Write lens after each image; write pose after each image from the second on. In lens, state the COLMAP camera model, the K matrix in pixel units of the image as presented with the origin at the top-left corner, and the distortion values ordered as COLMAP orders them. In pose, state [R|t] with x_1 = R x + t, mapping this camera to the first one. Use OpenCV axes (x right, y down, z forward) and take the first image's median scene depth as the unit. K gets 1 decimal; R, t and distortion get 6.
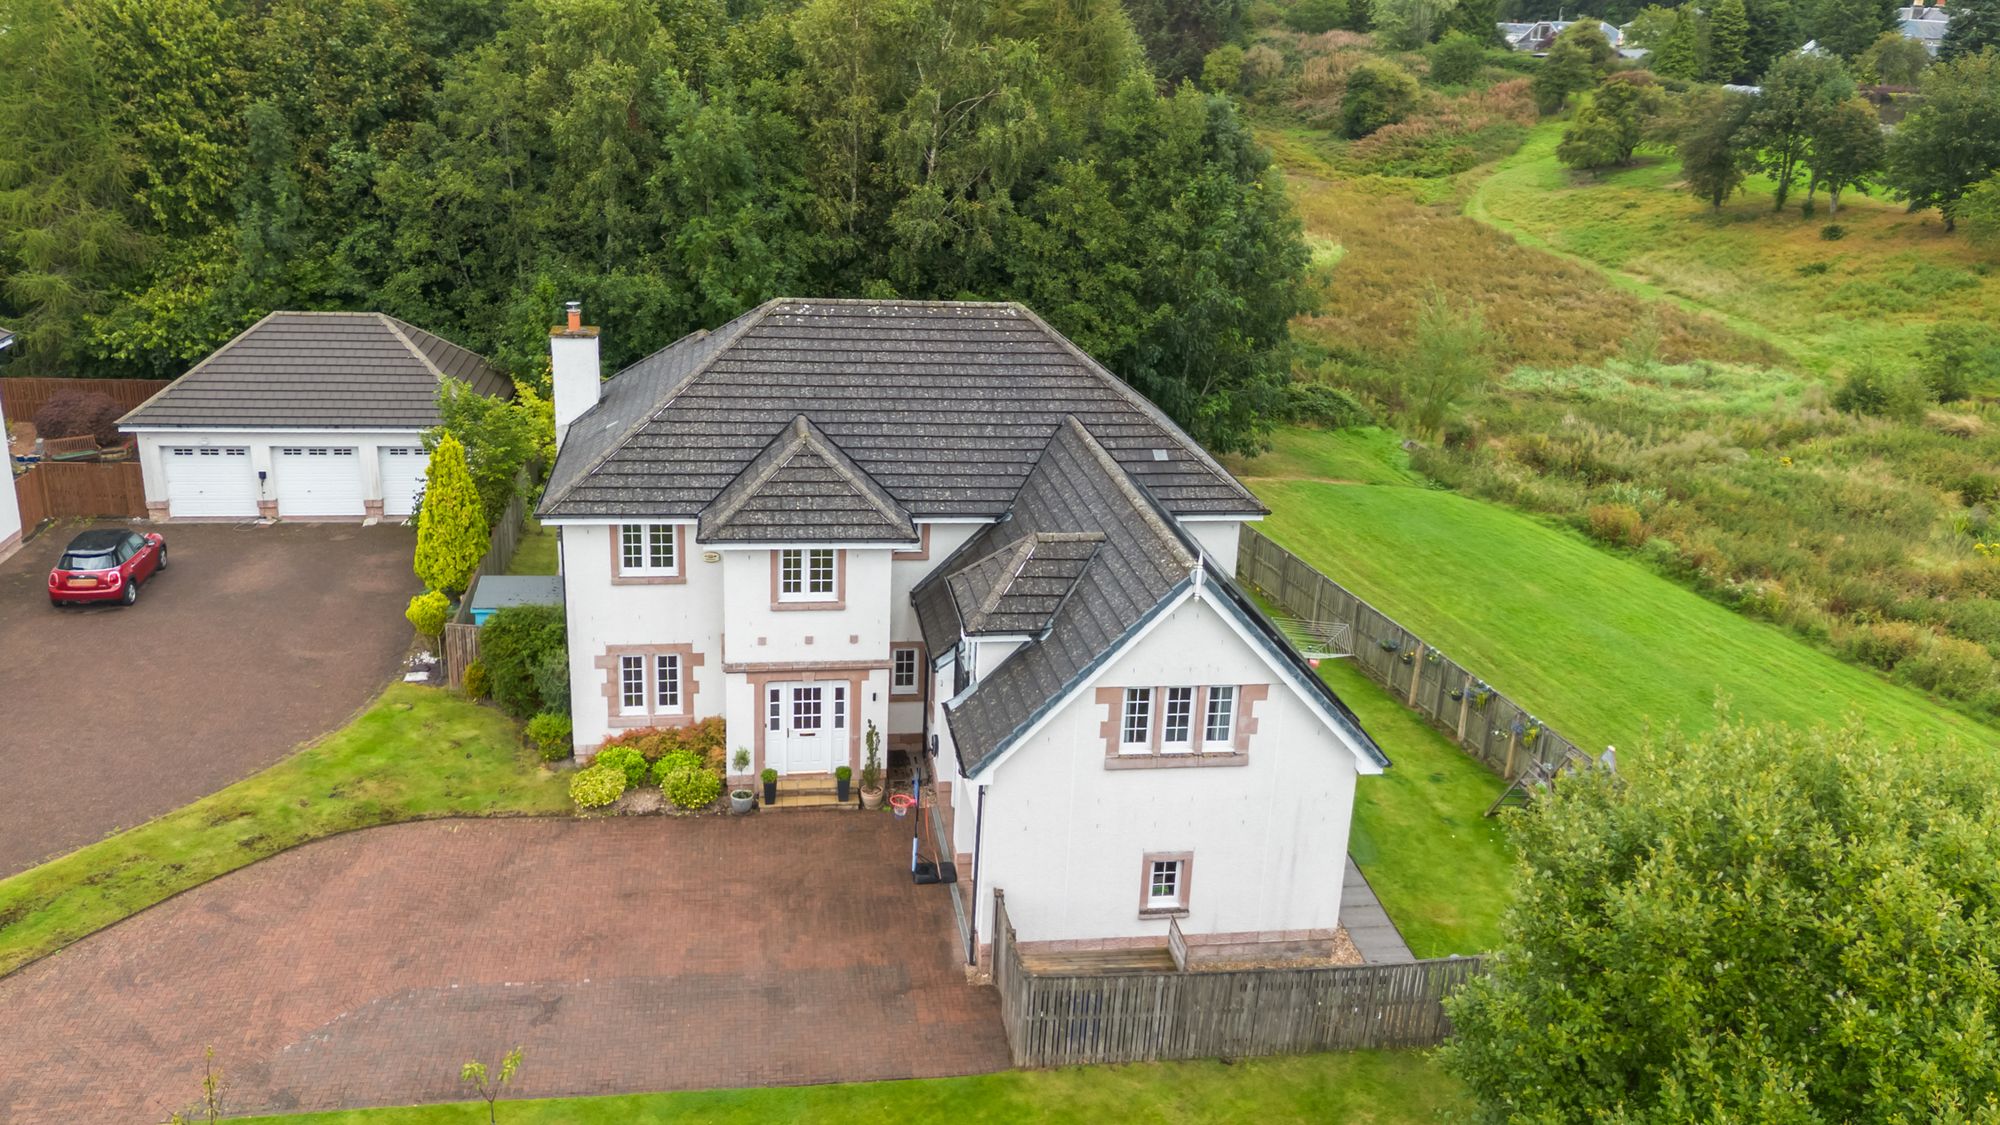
lens RADIAL K [[1590.3, 0, 1006.8], [0, 1590.3, 532.7], [0, 0, 1]] dist [0.045216, -0.000631]
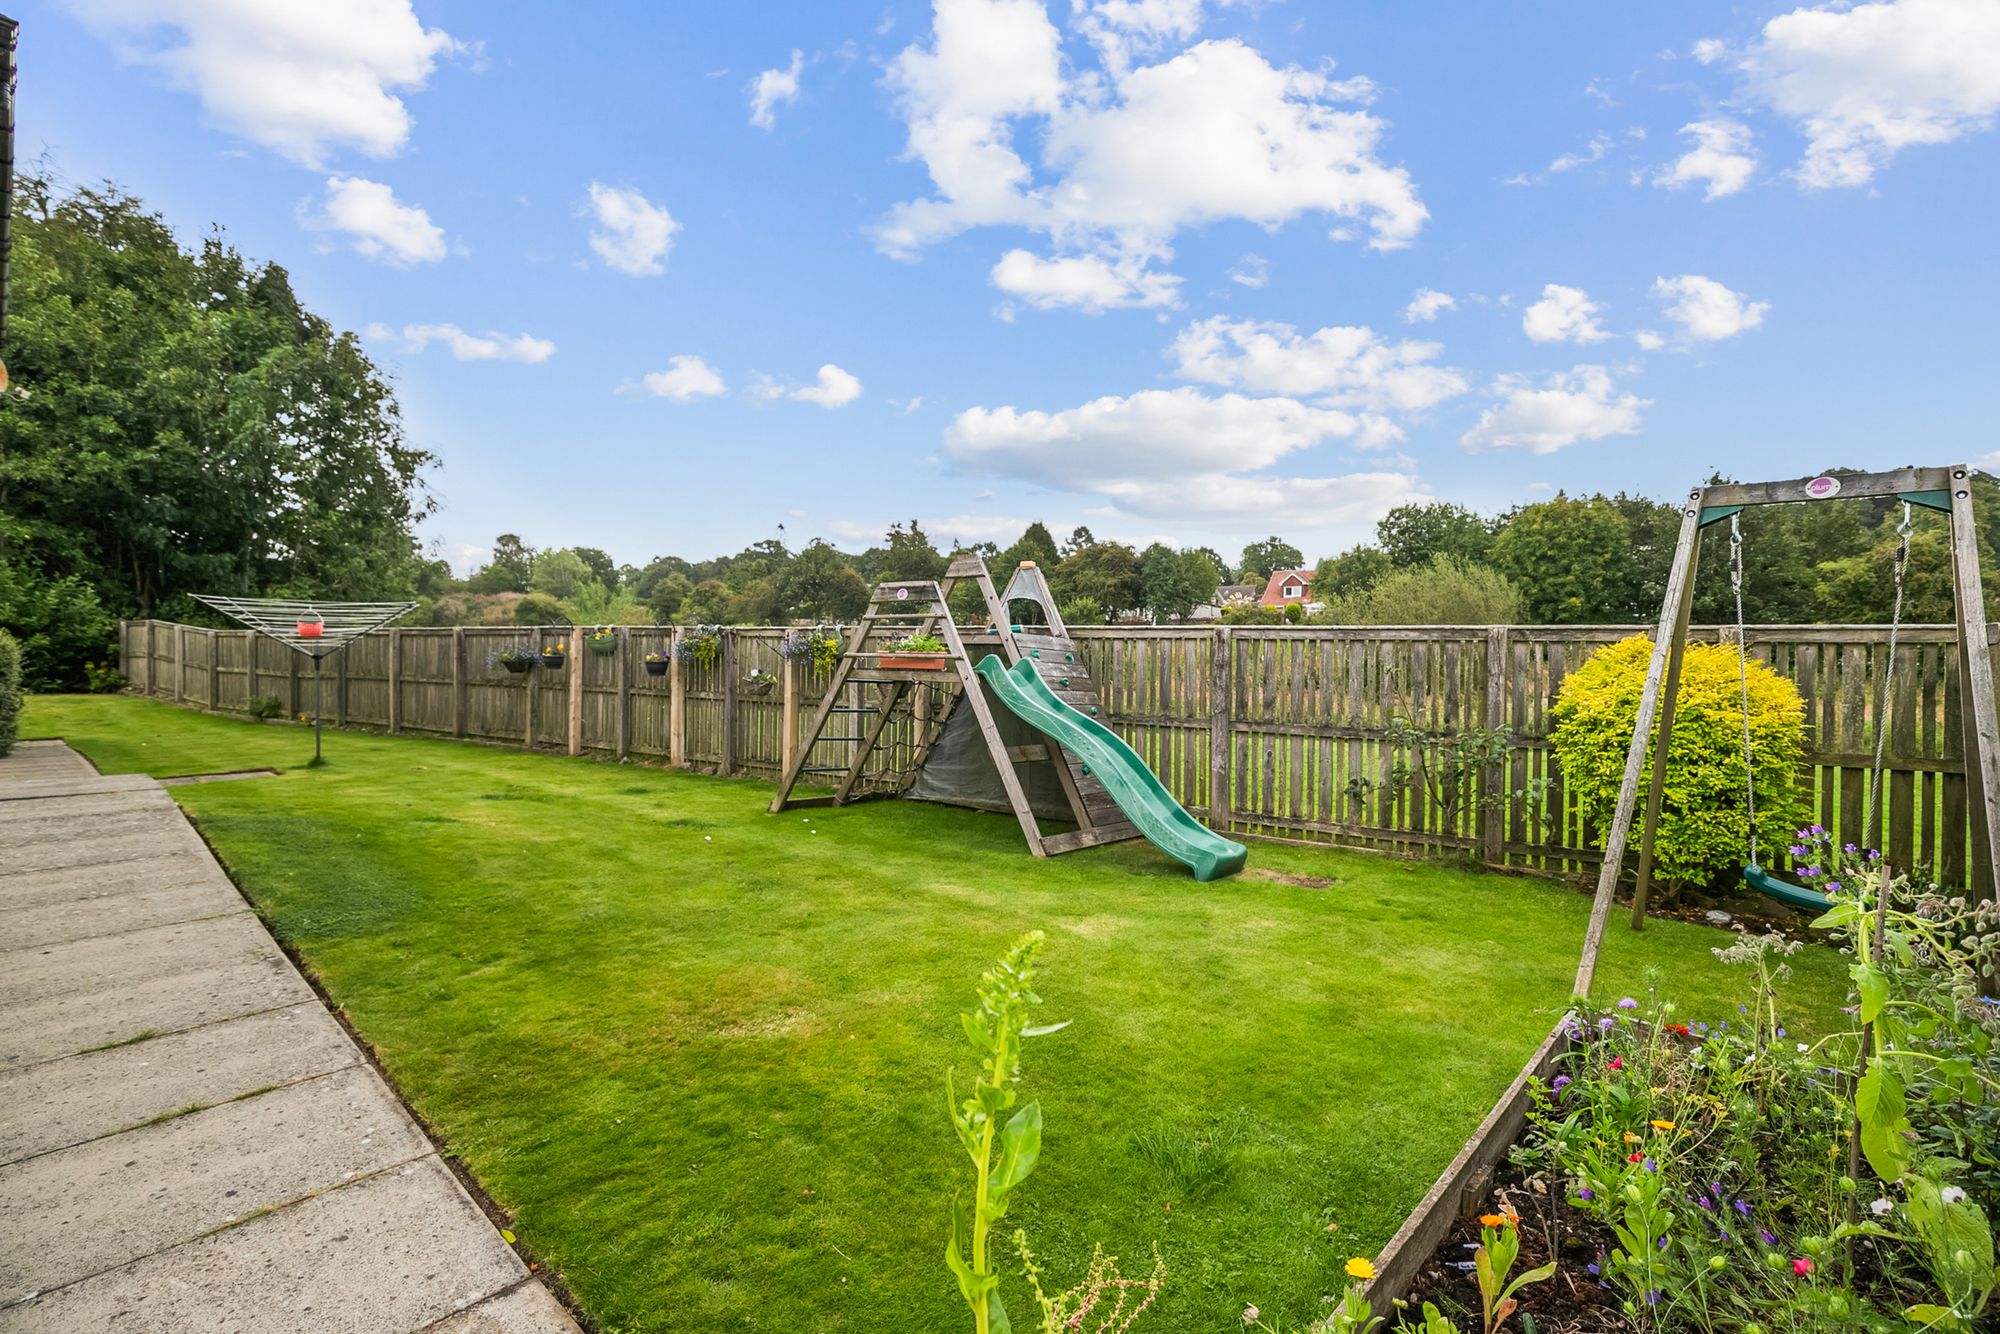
lens RADIAL K [[926.5, 0, 1000.0], [0, 926.5, 667.0], [0, 0, 1]] dist [-0.017111, 0.000028]
pose [[0.782177, -0.041702, 0.621660, 0.203844], [0.223462, 0.950154, -0.217423, 0.207742], [-0.581605, 0.308980, 0.752507, 0.799980]]
